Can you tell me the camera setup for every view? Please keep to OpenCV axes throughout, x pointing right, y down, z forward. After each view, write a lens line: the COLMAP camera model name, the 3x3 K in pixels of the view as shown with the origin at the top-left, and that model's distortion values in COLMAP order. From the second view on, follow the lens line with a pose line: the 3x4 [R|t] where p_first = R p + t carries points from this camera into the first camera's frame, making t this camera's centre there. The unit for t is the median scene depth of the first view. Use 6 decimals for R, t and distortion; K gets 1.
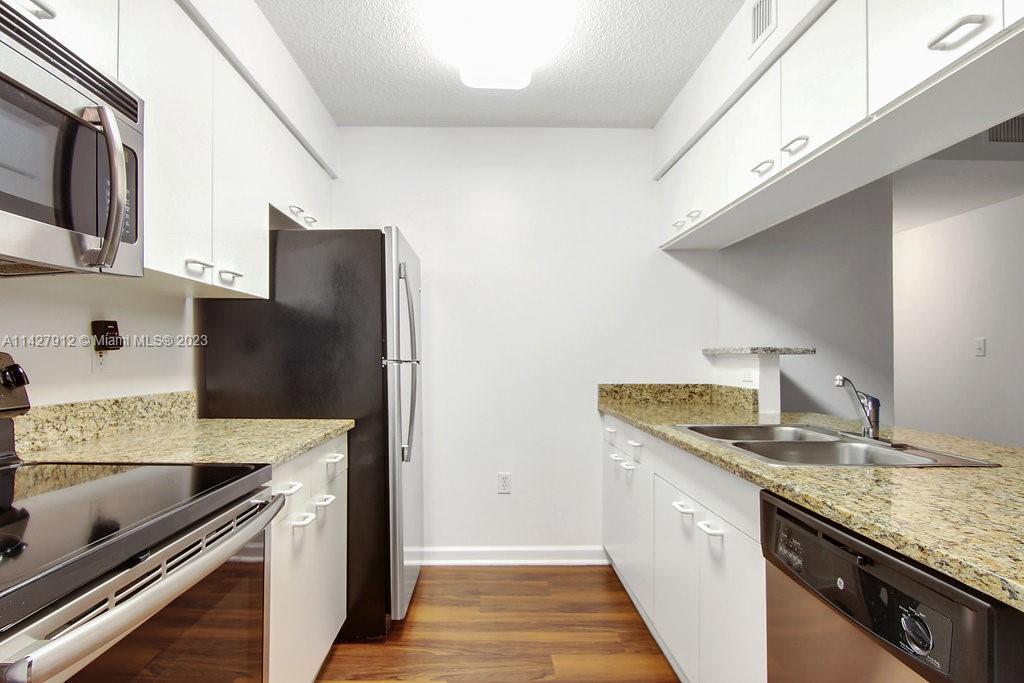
lens RADIAL K [[510.1, 0, 495.1], [0, 510.1, 364.8], [0, 0, 1]] dist [-0.003939, -0.004770]
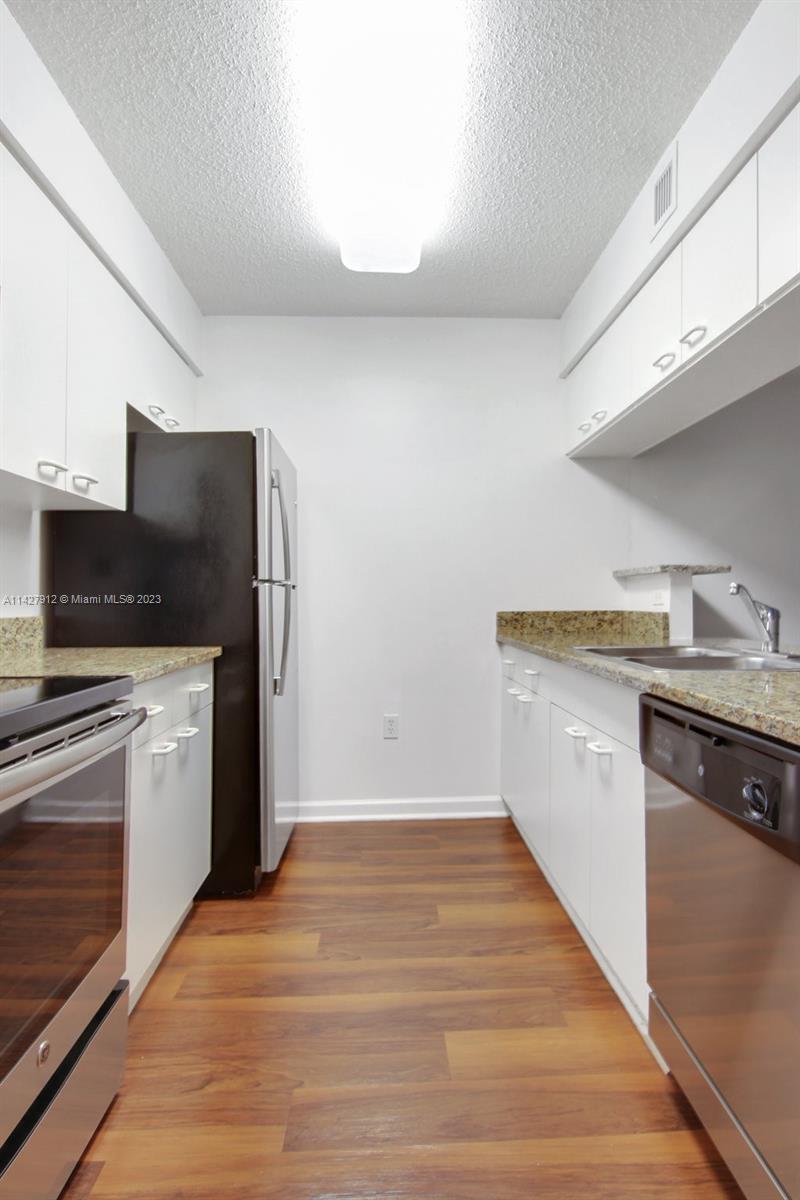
lens RADIAL K [[638.4, 0, 387.8], [0, 638.4, 626.9], [0, 0, 1]] dist [0.000314, -0.000166]
pose [[0.999945, 0.005311, -0.009058, 0.029482], [-0.005174, 0.999874, 0.015025, 0.057921], [0.009137, -0.014977, 0.999846, -0.124095]]
